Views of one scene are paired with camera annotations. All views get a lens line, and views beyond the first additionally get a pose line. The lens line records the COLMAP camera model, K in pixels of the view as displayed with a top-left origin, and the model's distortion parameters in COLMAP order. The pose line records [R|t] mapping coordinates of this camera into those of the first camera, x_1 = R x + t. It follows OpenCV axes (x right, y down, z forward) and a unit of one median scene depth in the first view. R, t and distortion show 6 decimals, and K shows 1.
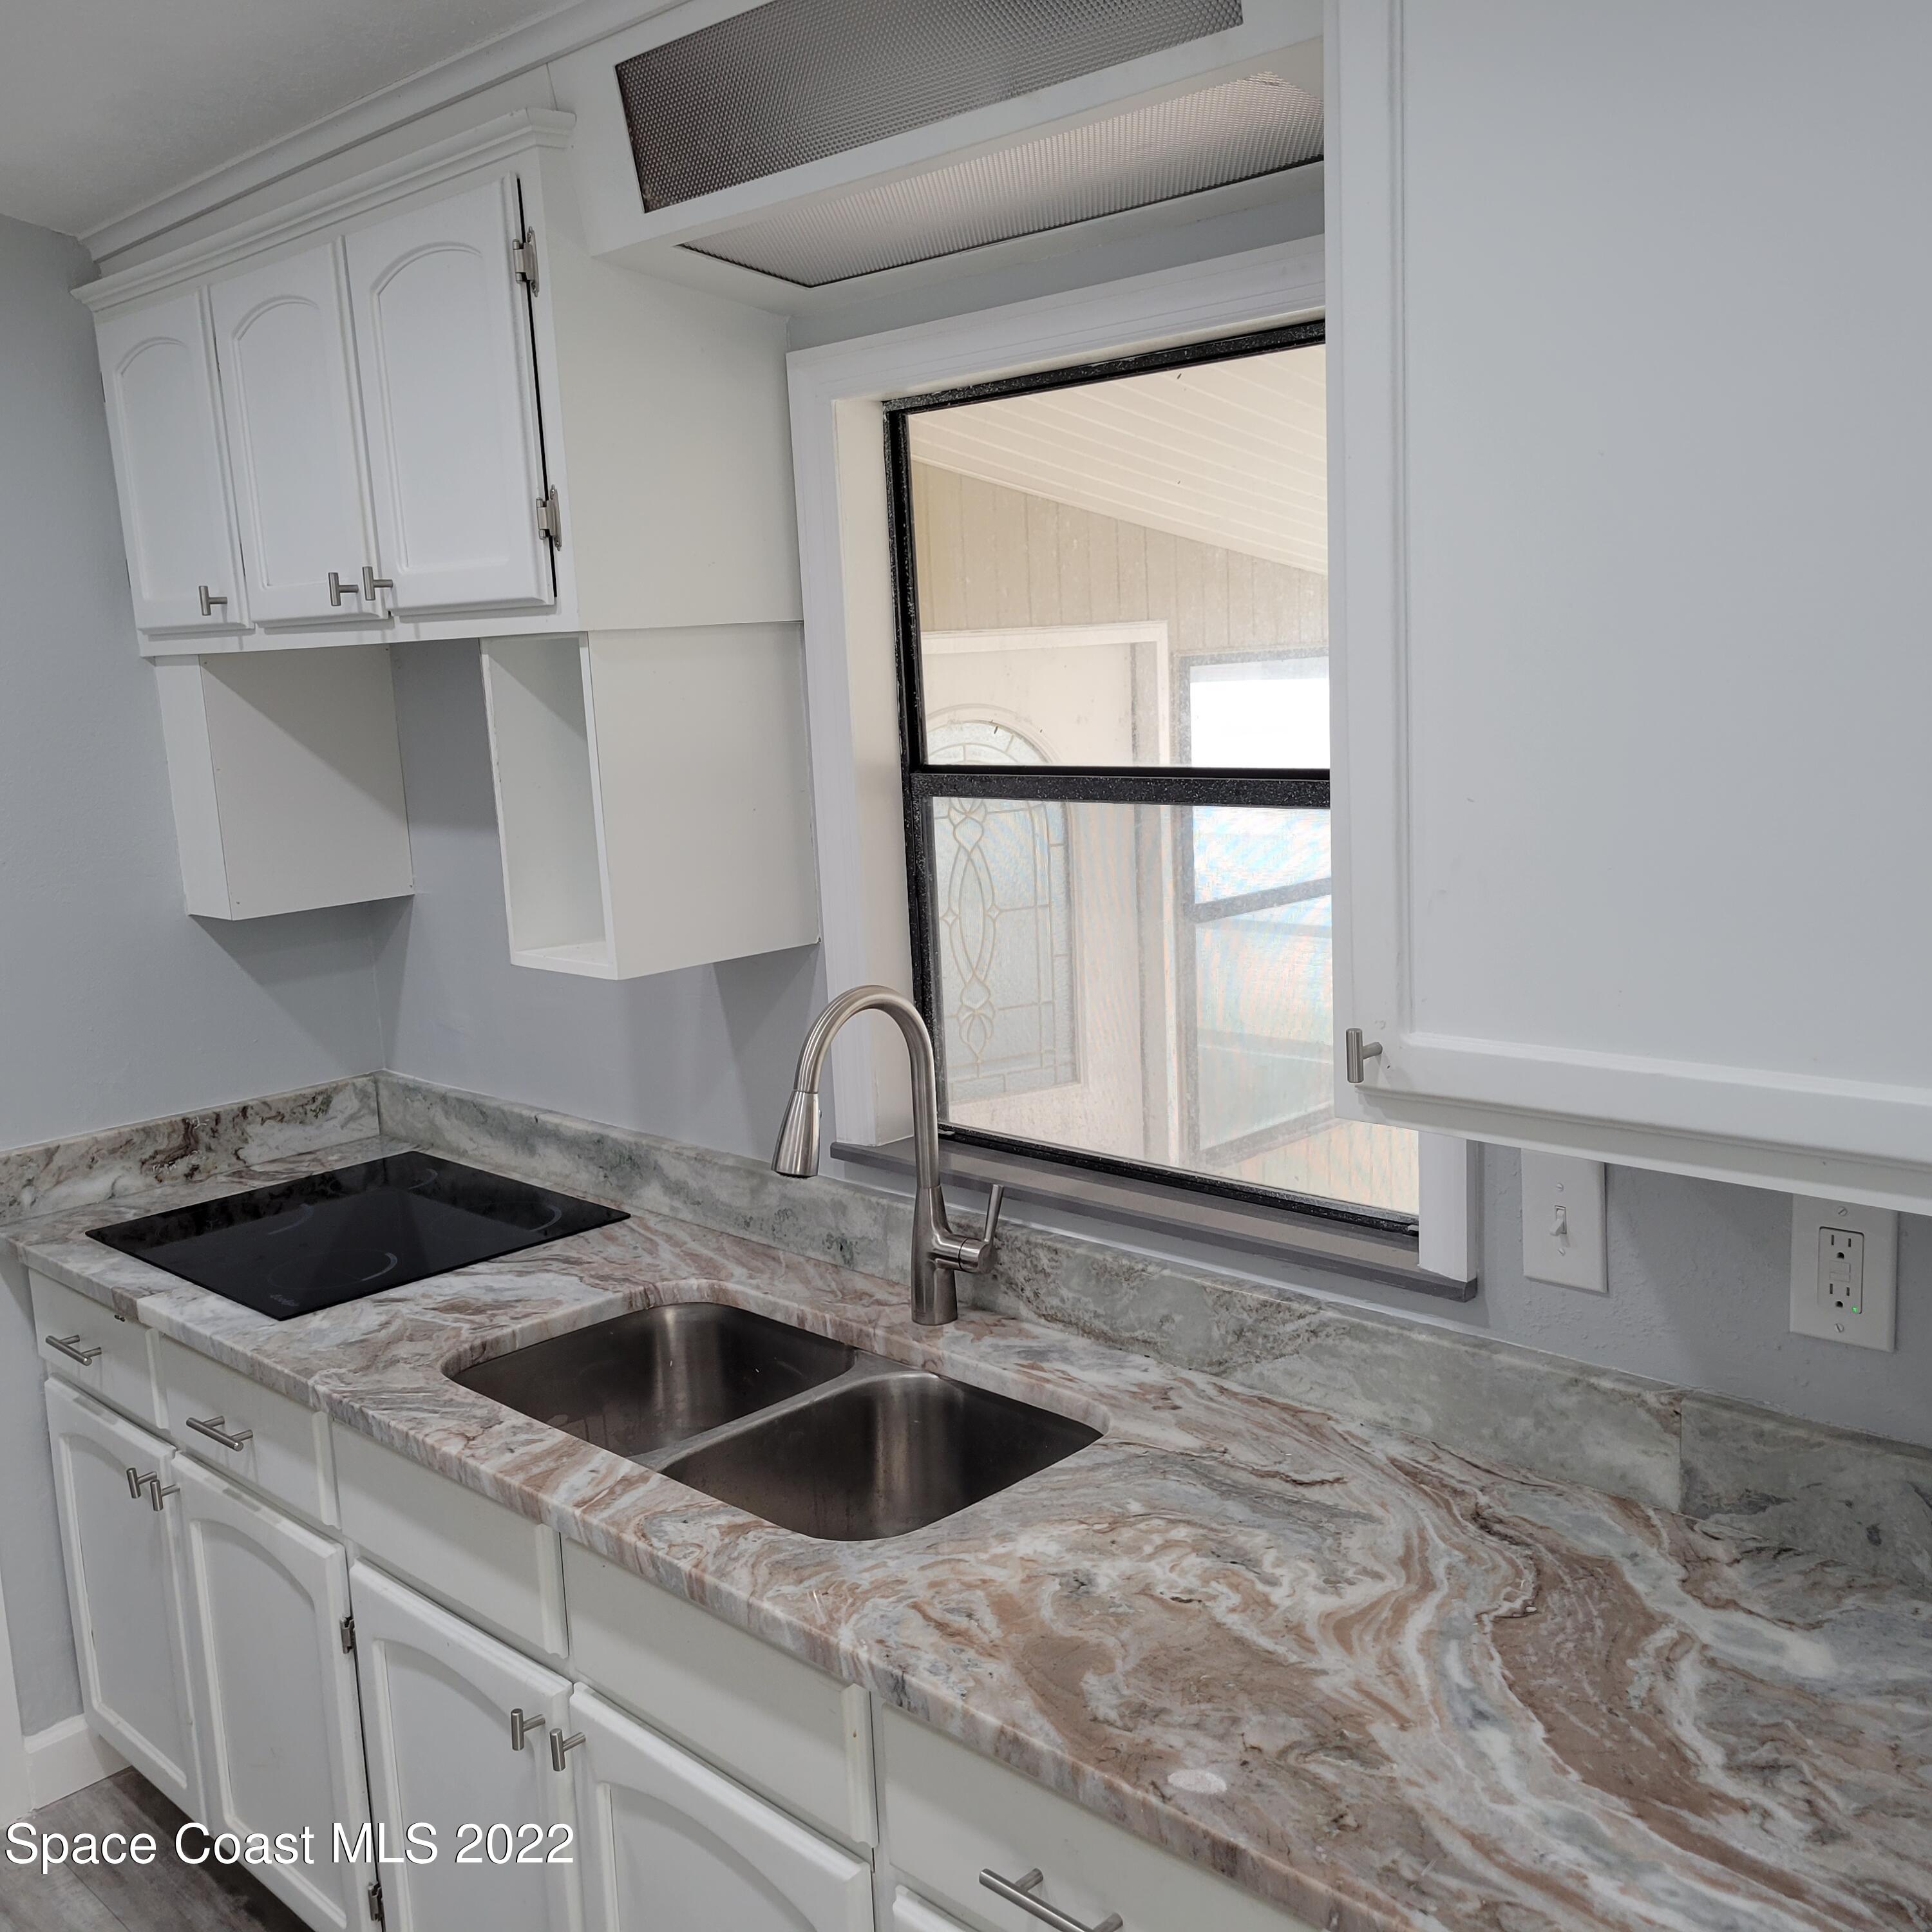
lens RADIAL K [[1998.0, 0, 963.1], [0, 1998.0, 1065.8], [0, 0, 1]] dist [0.051599, -0.025294]
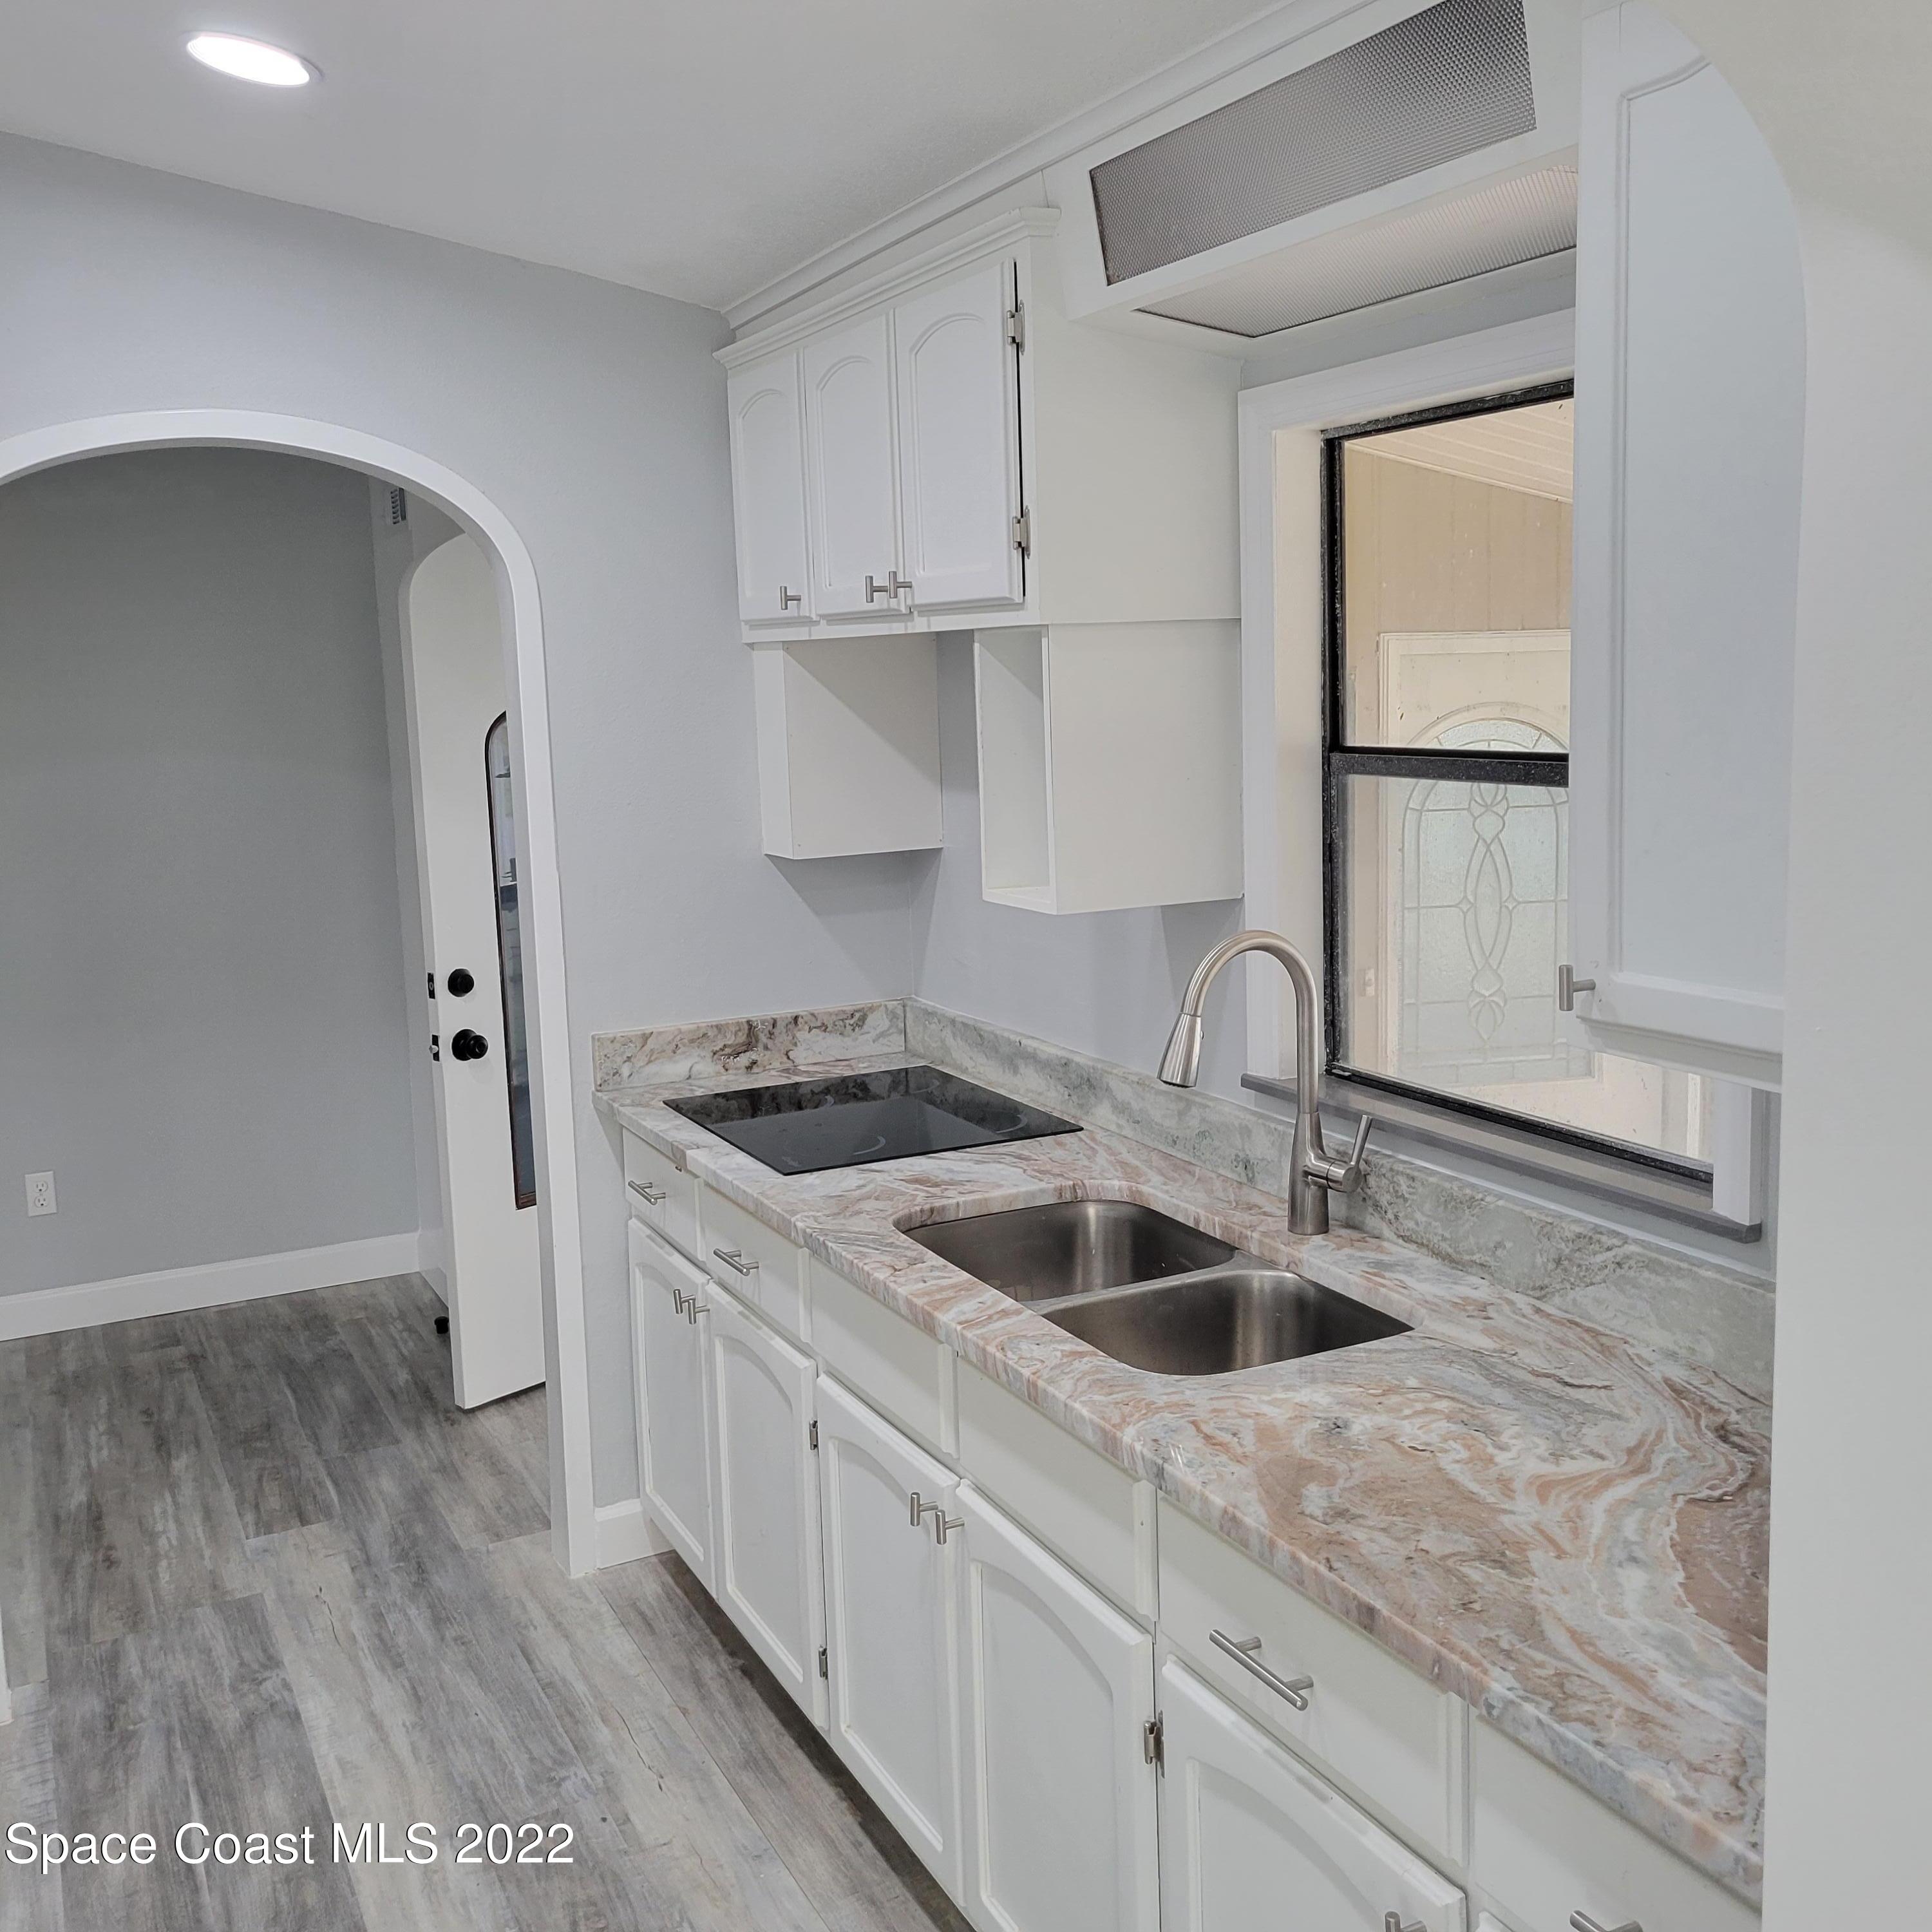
lens RADIAL K [[1985.3, 0, 948.4], [0, 1985.3, 1036.5], [0, 0, 1]] dist [0.044824, -0.029451]
pose [[0.947619, 0.080062, -0.309206, 0.141804], [-0.084094, 0.996458, 0.000287, 0.035323], [0.308134, 0.025731, 0.950995, -0.152536]]
